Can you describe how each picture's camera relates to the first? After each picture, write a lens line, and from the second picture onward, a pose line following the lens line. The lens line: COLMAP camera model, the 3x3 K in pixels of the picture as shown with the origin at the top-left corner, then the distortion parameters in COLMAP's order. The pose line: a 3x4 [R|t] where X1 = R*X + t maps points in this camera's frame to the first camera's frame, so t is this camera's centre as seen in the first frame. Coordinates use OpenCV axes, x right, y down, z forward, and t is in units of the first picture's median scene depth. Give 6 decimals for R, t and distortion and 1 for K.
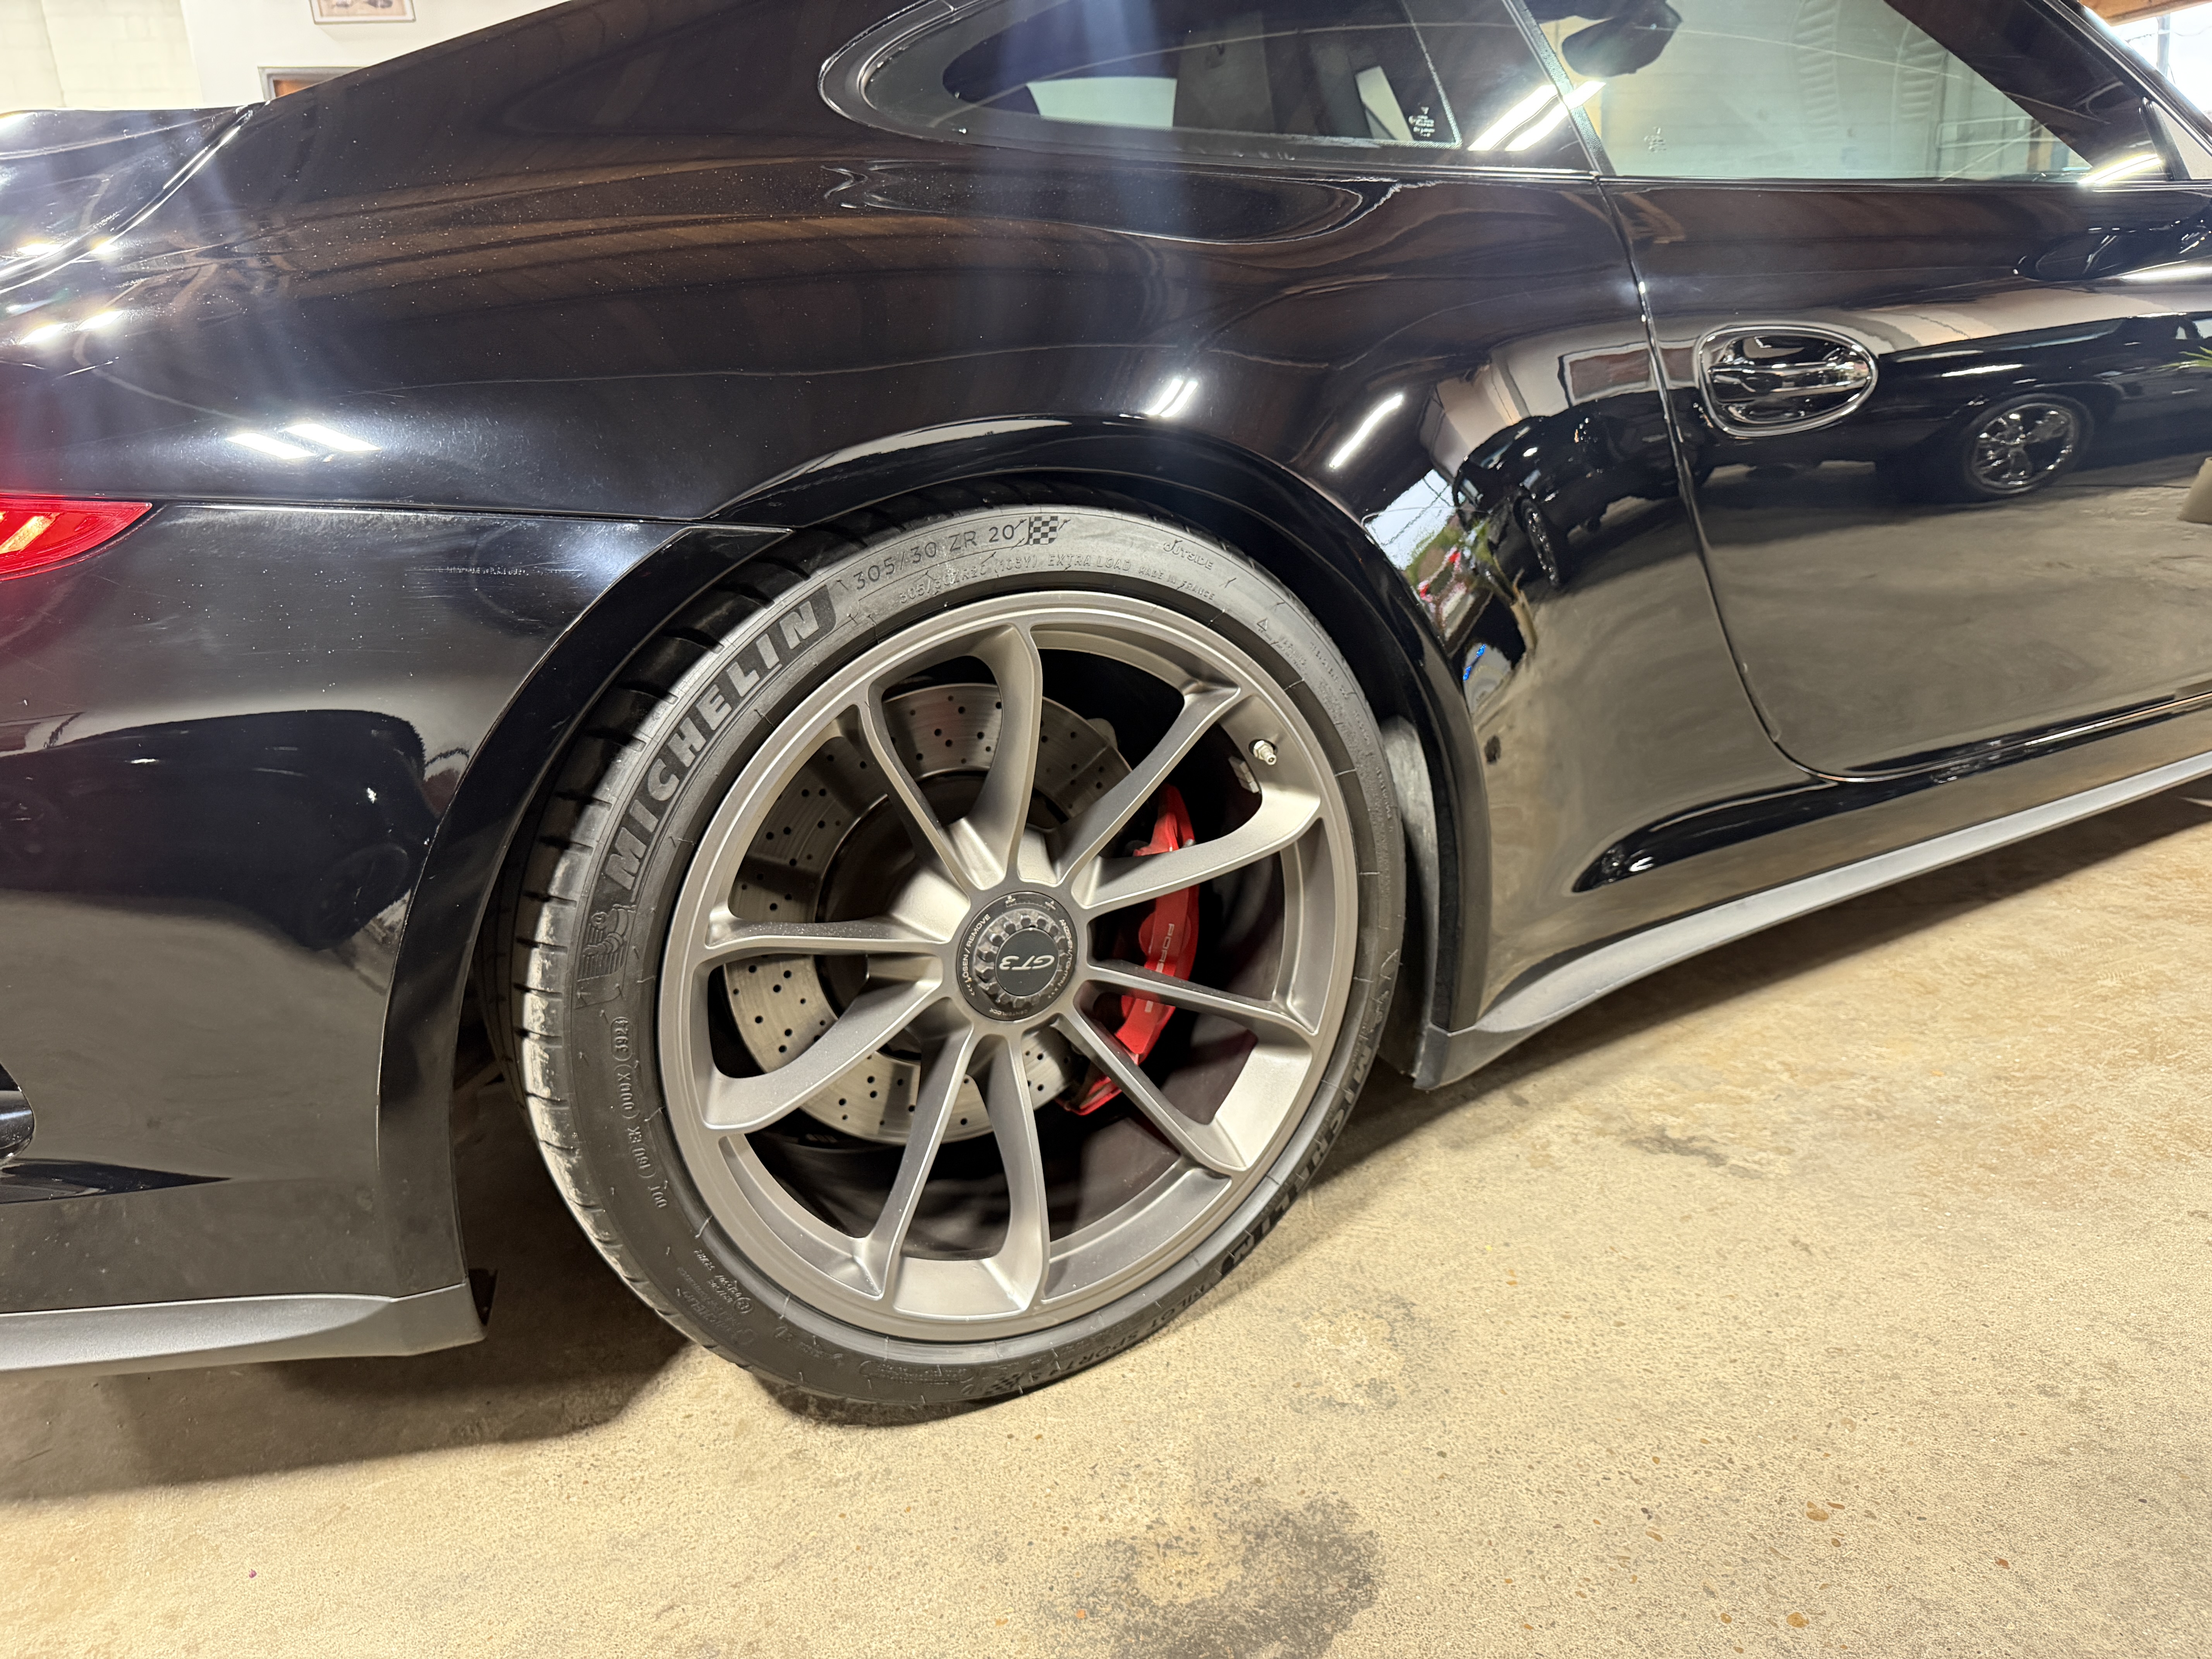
lens RADIAL K [[1567.6, 0, 1106.1], [0, 1567.6, 839.0], [0, 0, 1]] dist [-0.022148, 0.005446]
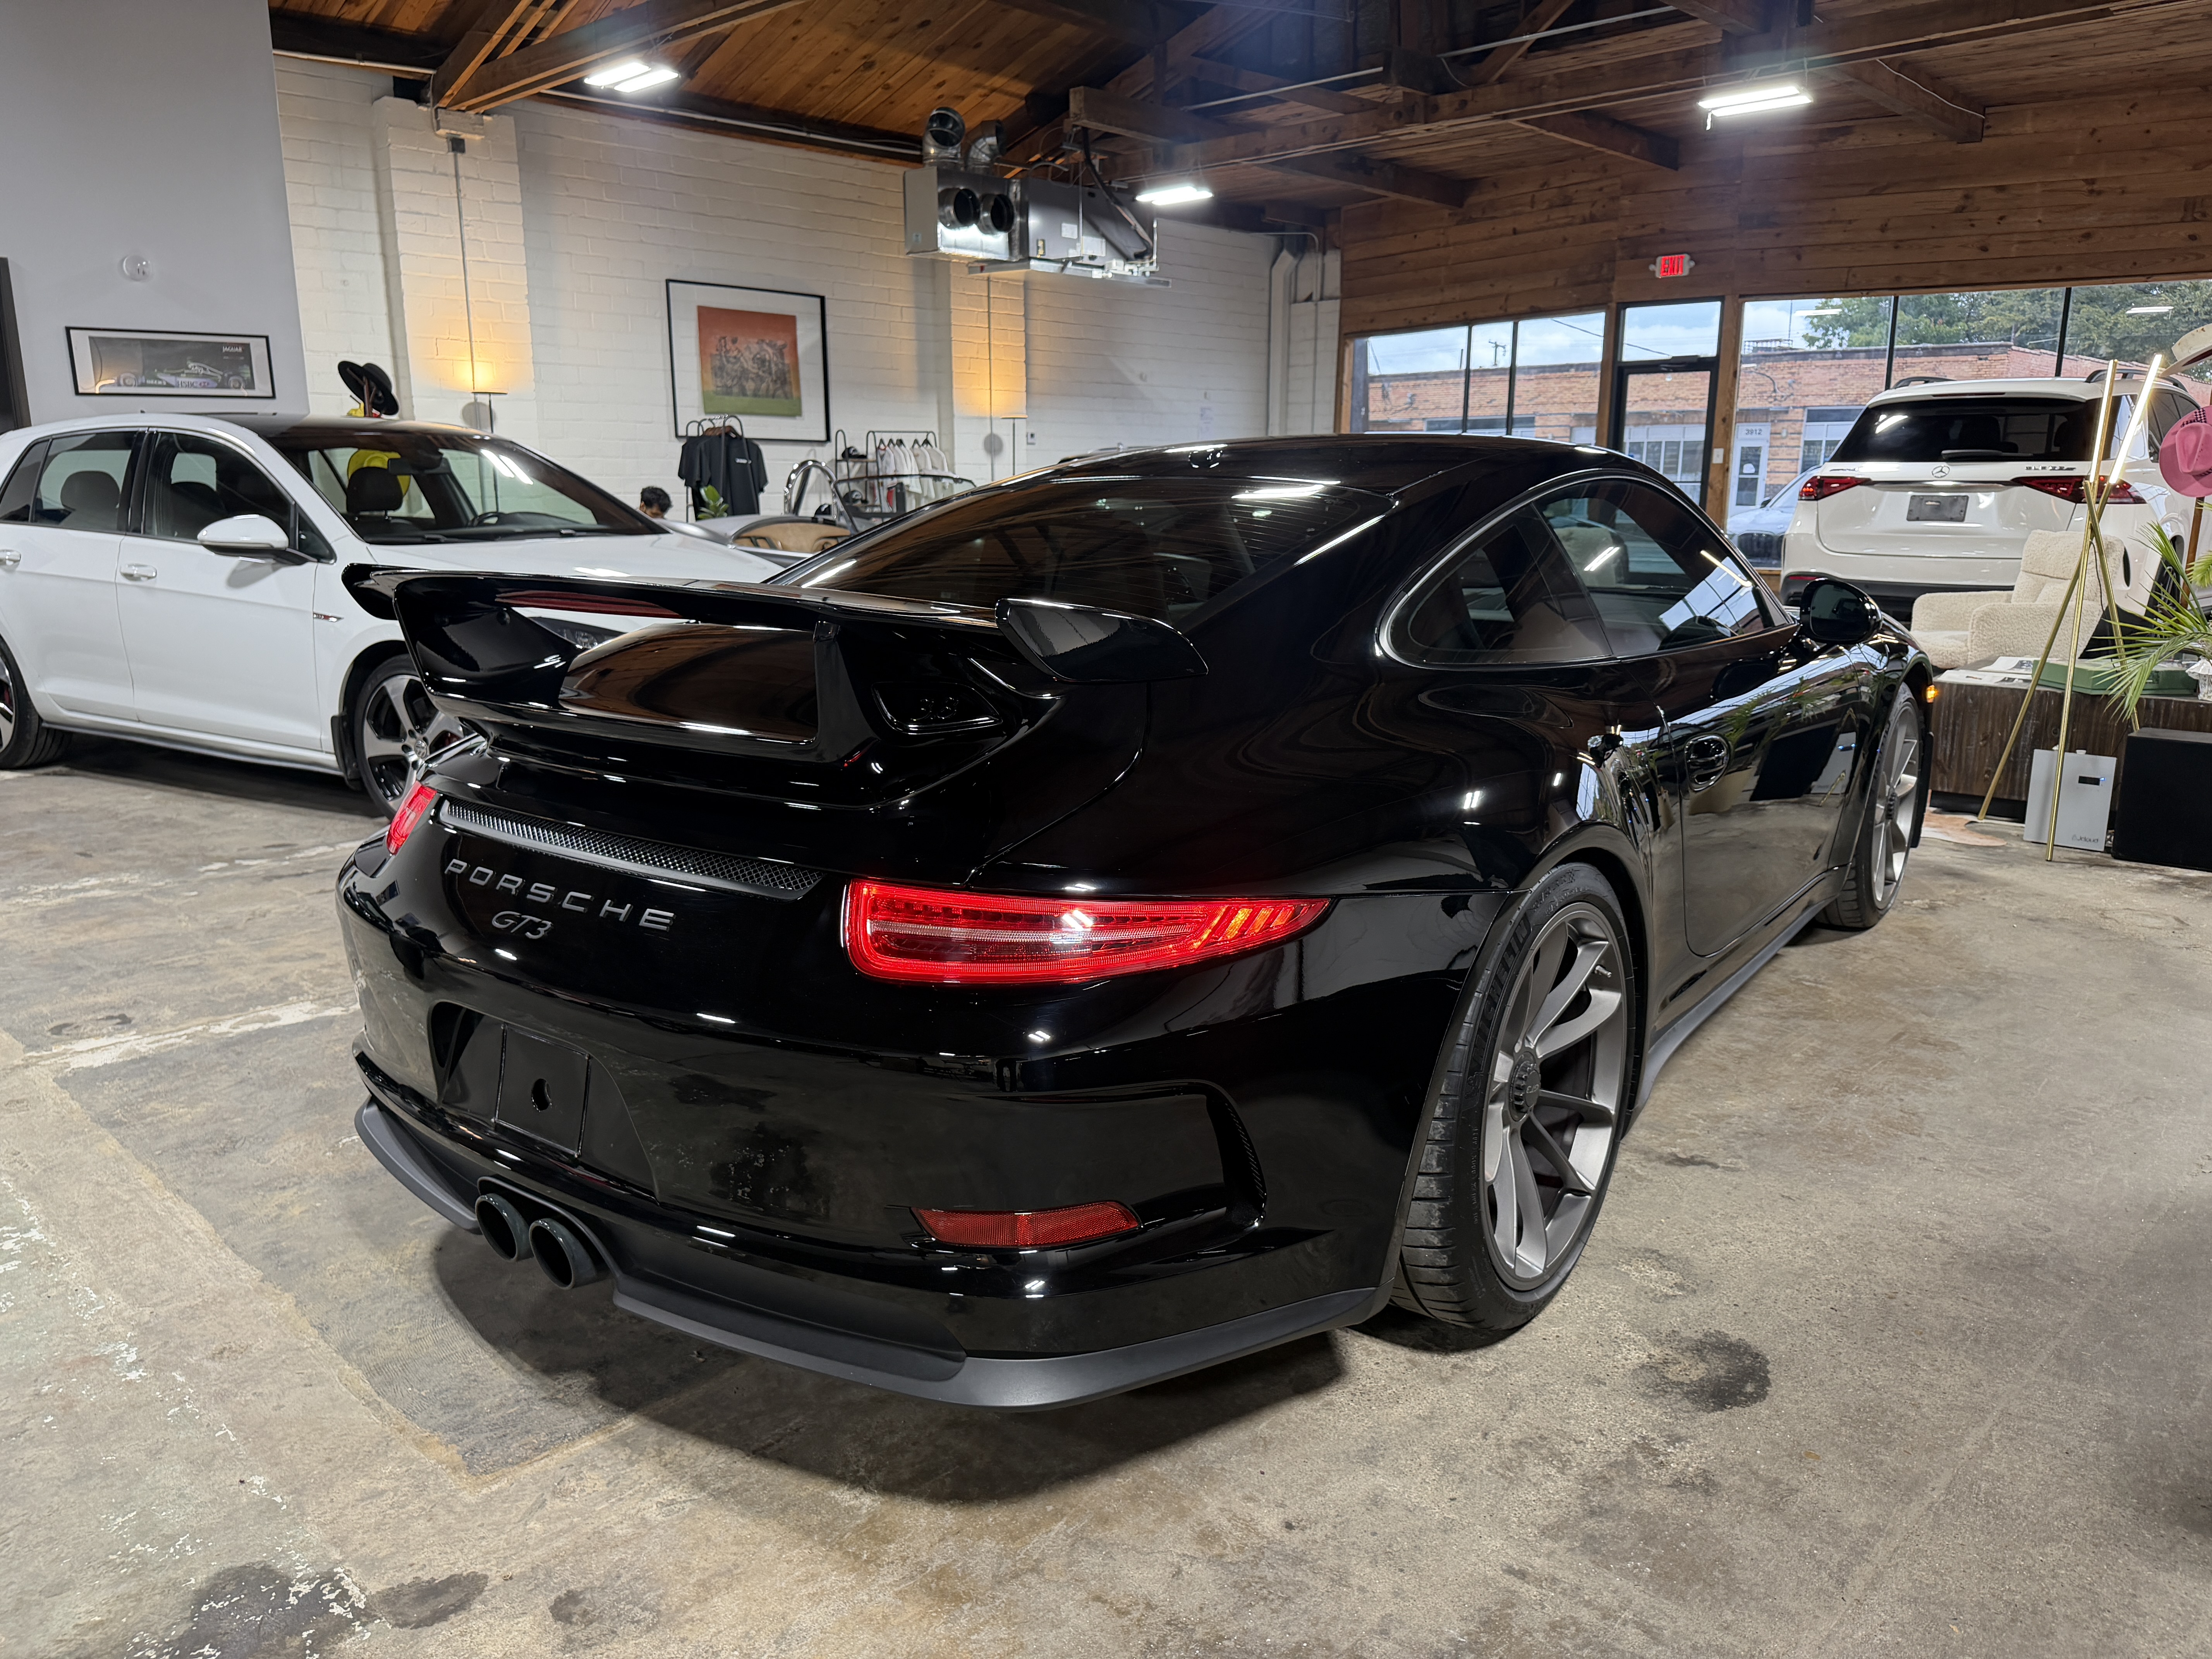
lens RADIAL K [[1530.3, 0, 1115.5], [0, 1530.3, 826.2], [0, 0, 1]] dist [0.029380, -0.049150]
pose [[0.913976, -0.030526, 0.404617, -1.198426], [0.074149, 0.992940, -0.092583, -0.097036], [-0.398935, 0.114621, 0.909787, -0.537852]]
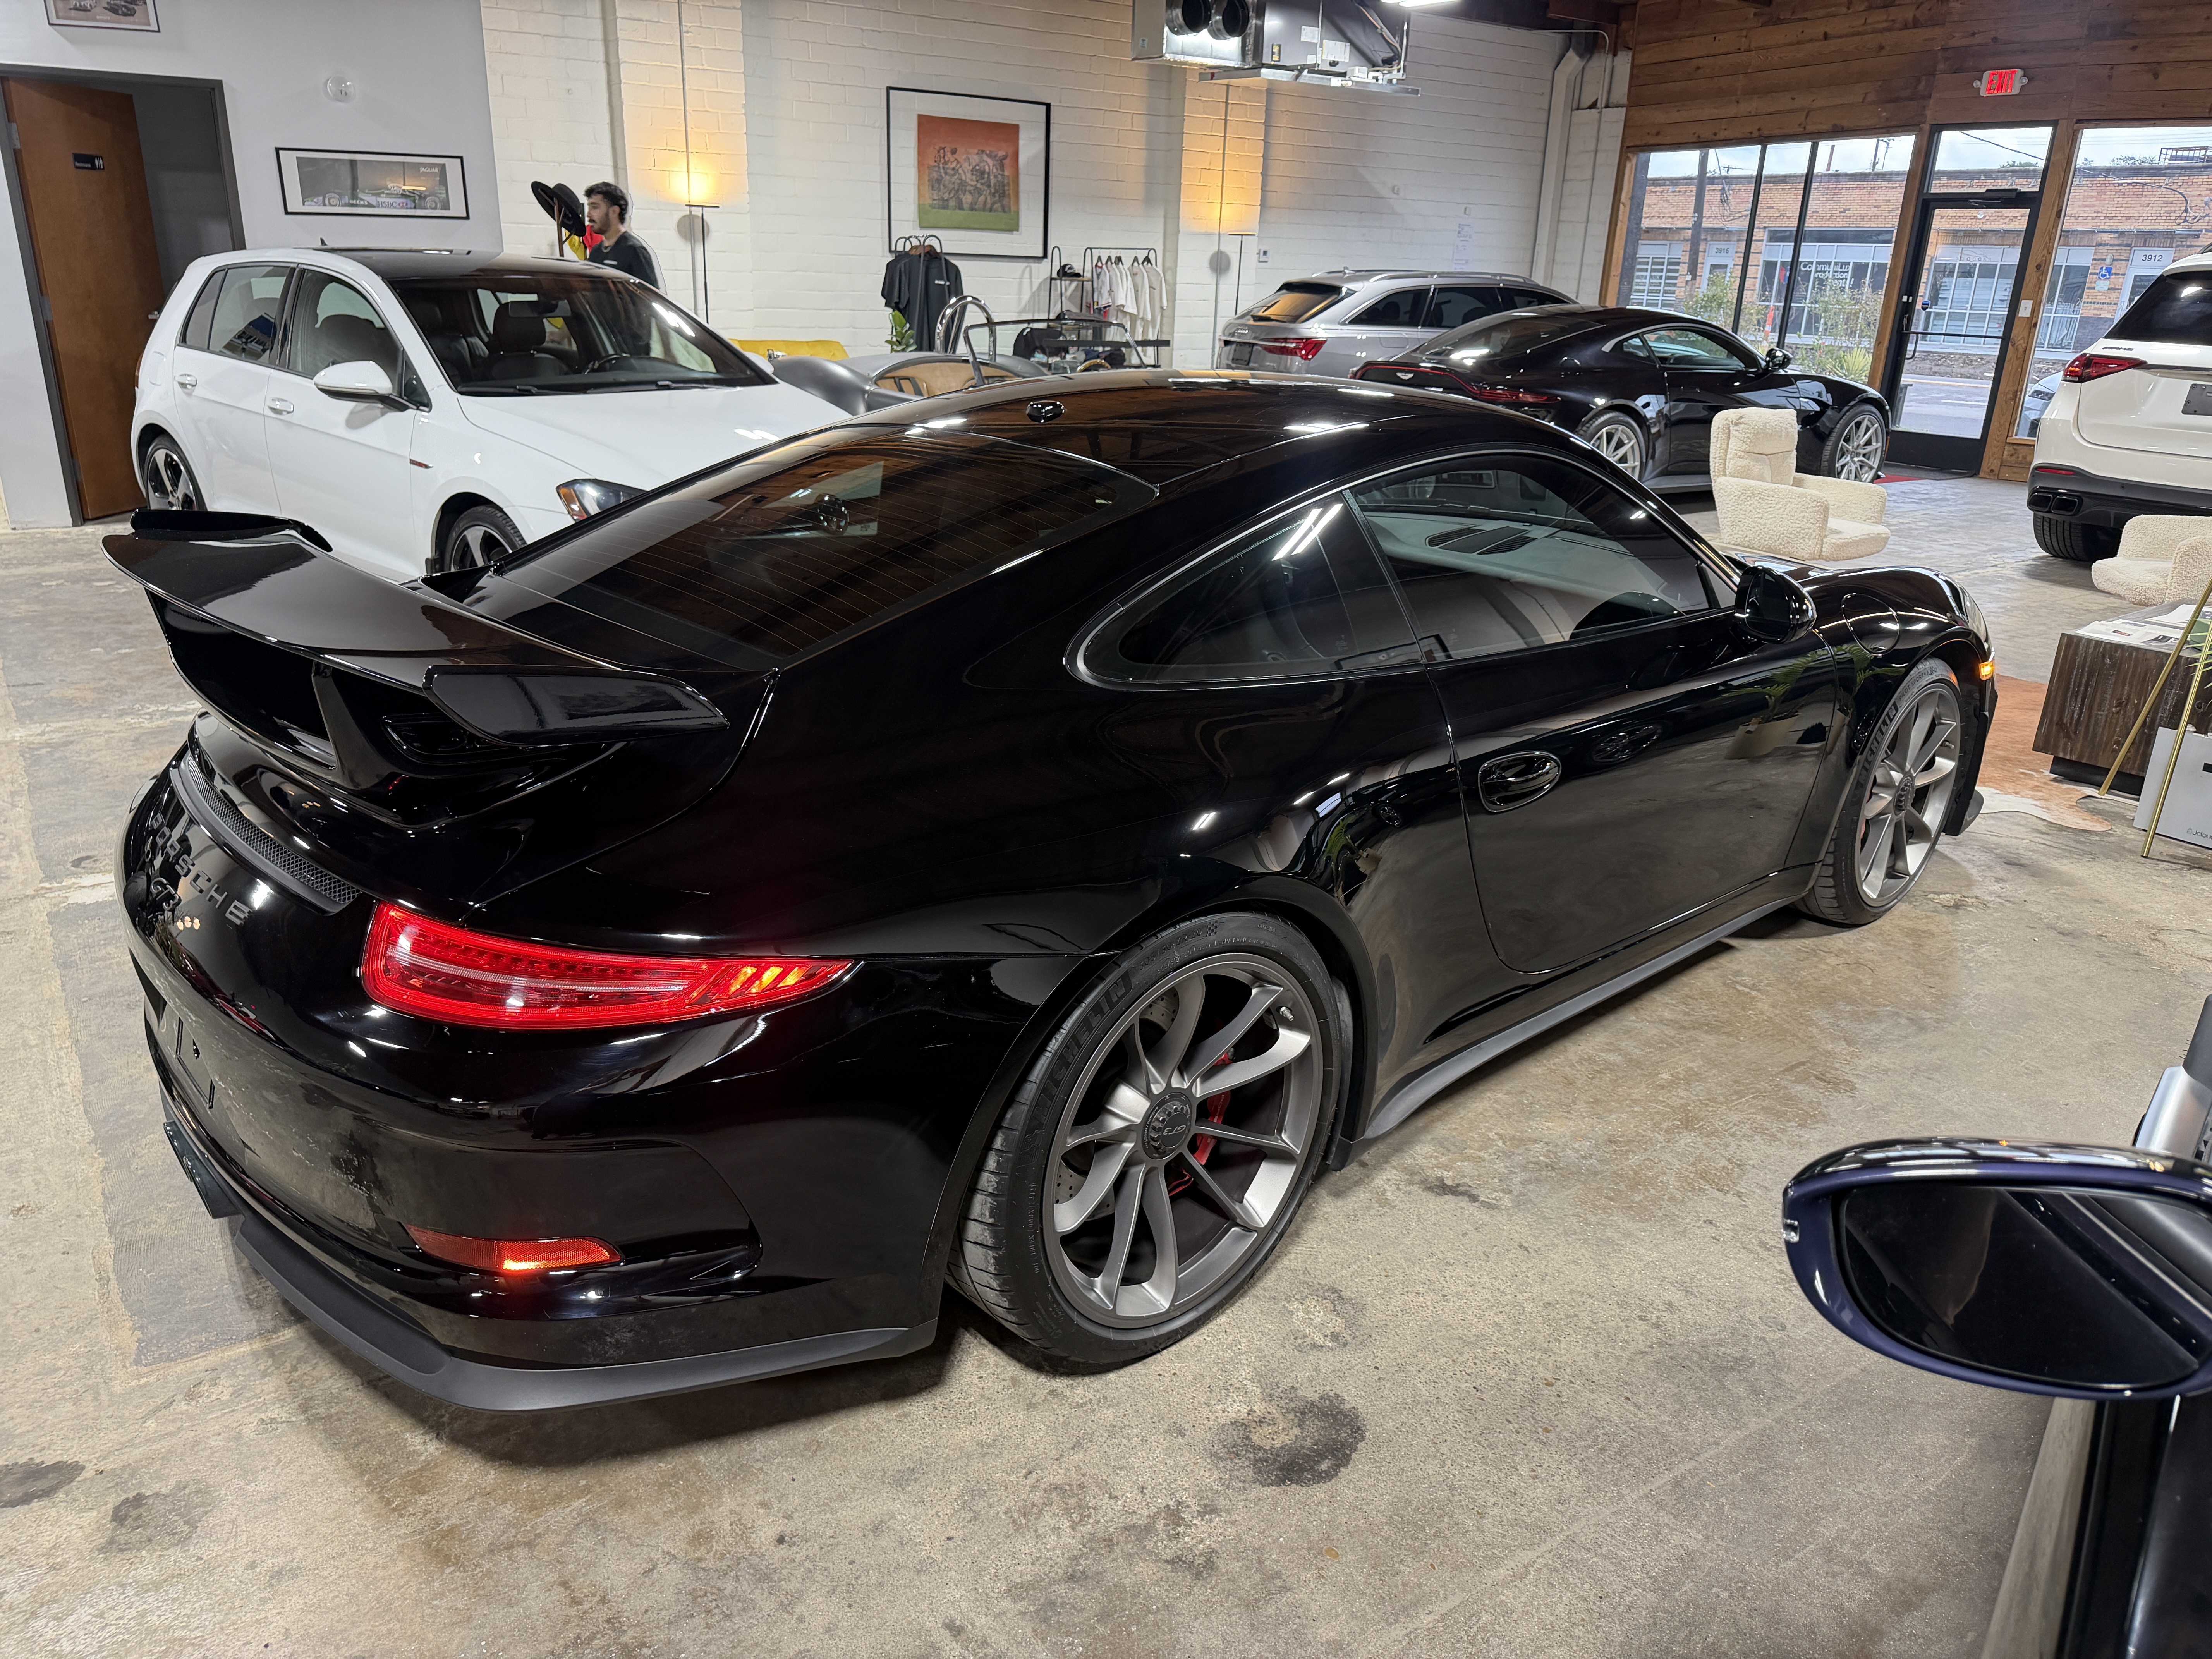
lens RADIAL K [[1534.5, 0, 1106.0], [0, 1534.5, 829.5], [0, 0, 1]] dist [0.000132, -0.006358]
pose [[0.971532, 0.010624, 0.236670, -0.539641], [-0.017214, 0.999519, 0.025796, -0.313068], [-0.236282, -0.029135, 0.971248, -0.744320]]
